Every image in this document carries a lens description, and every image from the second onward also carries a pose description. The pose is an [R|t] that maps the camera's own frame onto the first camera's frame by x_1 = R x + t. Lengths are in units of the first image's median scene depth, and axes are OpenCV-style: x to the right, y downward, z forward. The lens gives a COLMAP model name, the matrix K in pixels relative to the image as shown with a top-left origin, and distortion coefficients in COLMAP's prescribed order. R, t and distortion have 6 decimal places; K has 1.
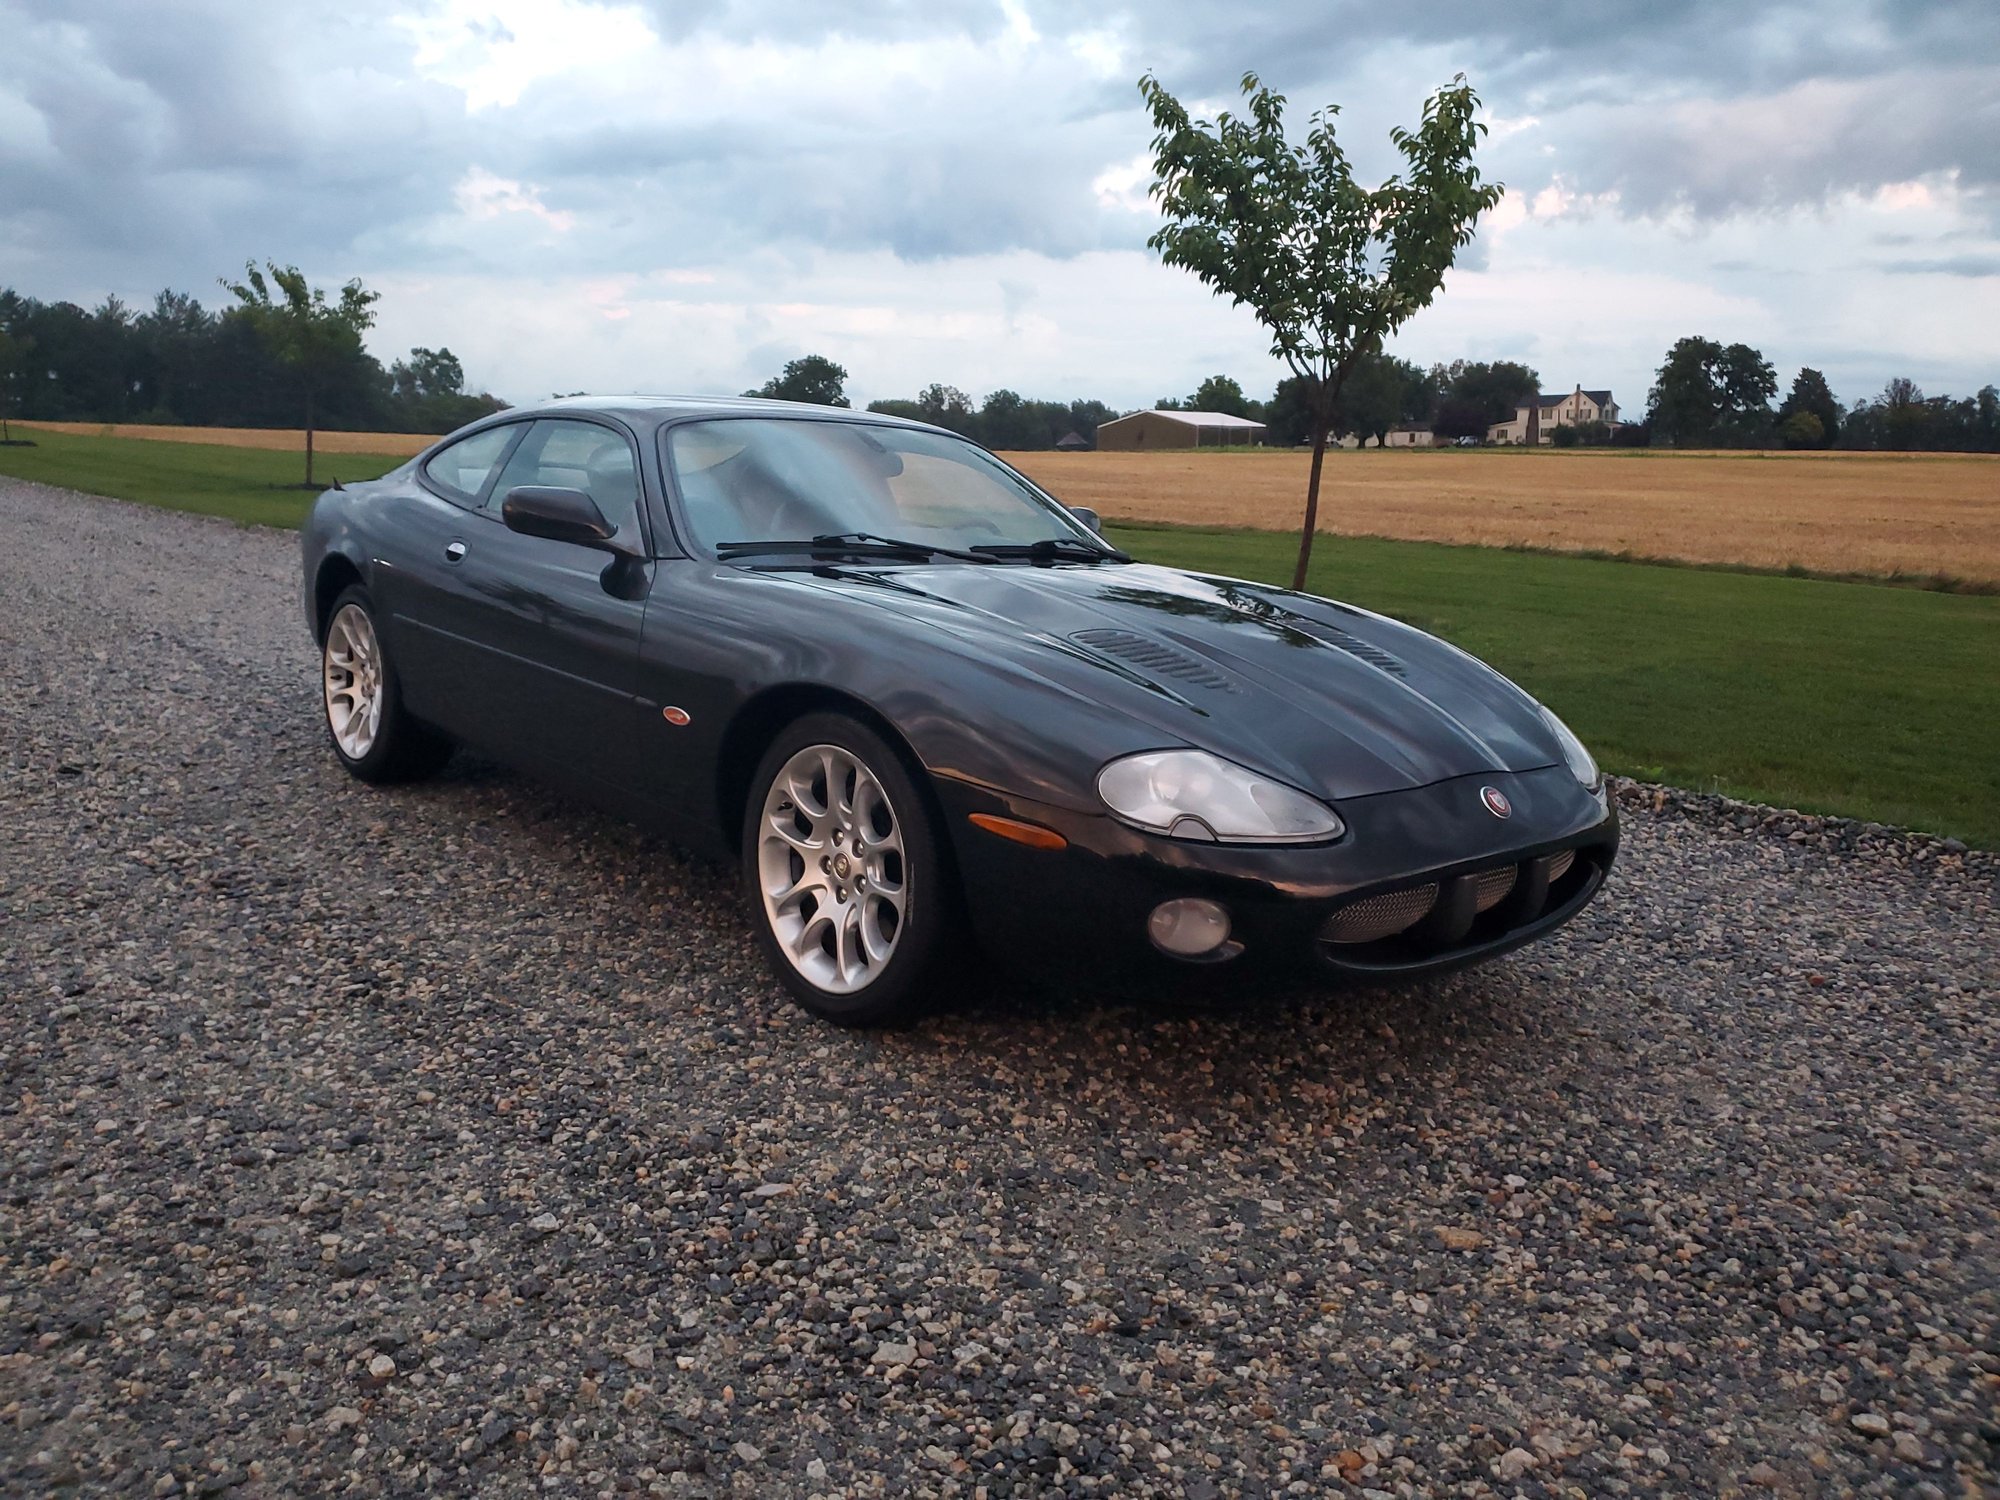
lens RADIAL K [[1572.9, 0, 1002.2], [0, 1572.9, 760.0], [0, 0, 1]] dist [0.018668, -0.001852]
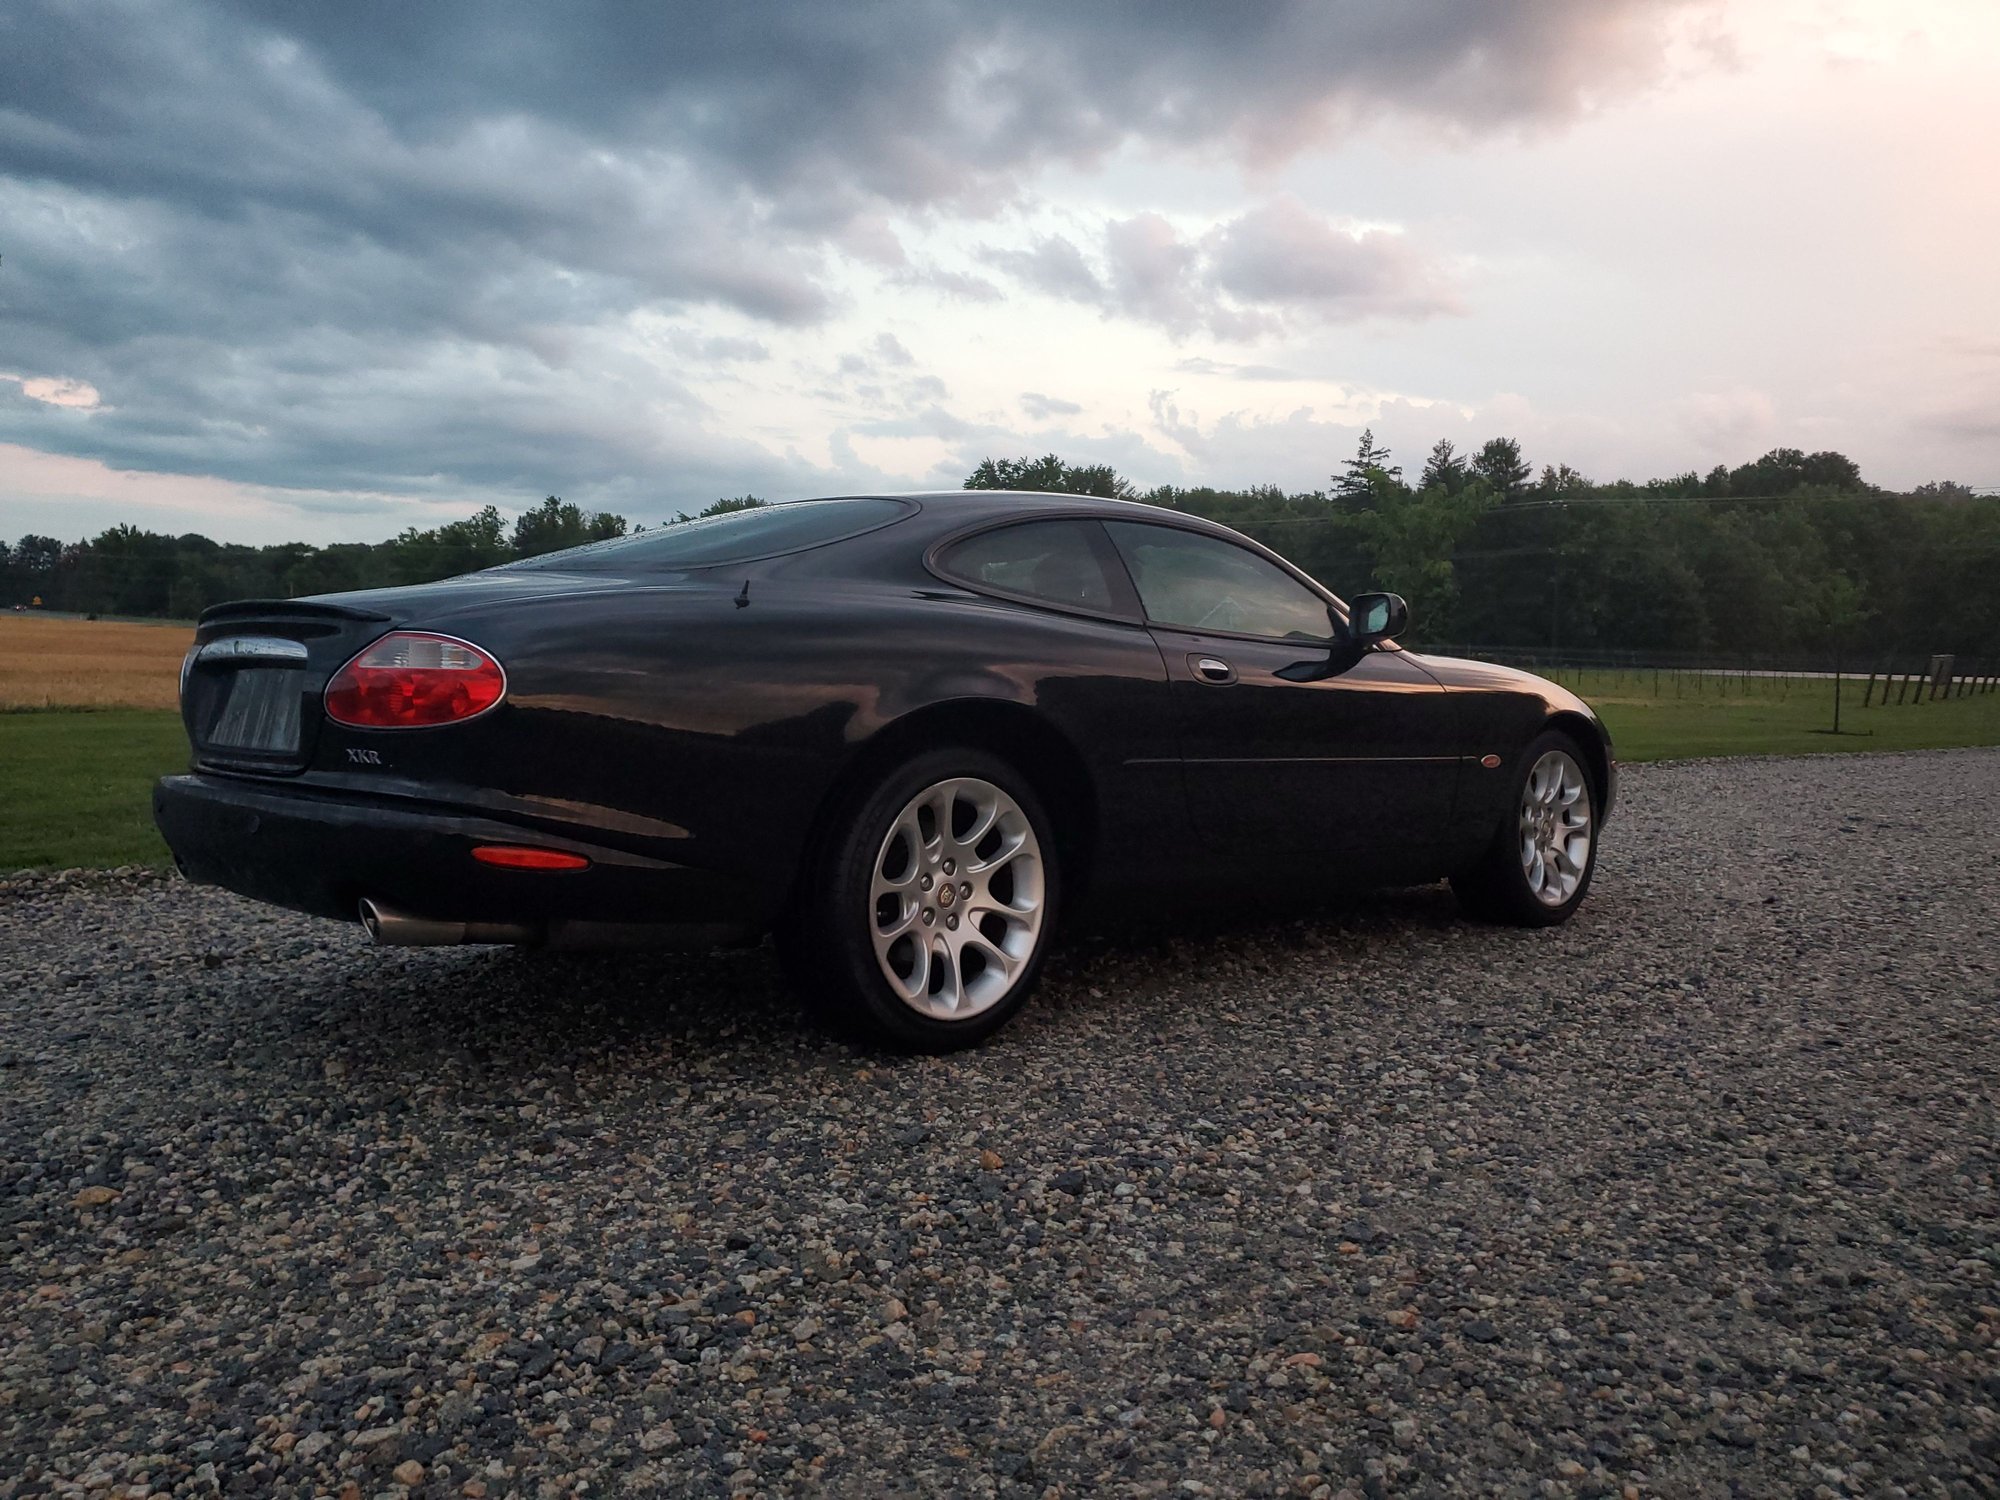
lens RADIAL K [[1559.8, 0, 995.0], [0, 1559.8, 784.4], [0, 0, 1]] dist [0.022383, -0.009048]
pose [[-0.085465, -0.111649, 0.990066, -0.520195], [0.171222, 0.977272, 0.124987, -0.085921], [-0.981519, 0.180203, -0.064406, 0.521409]]
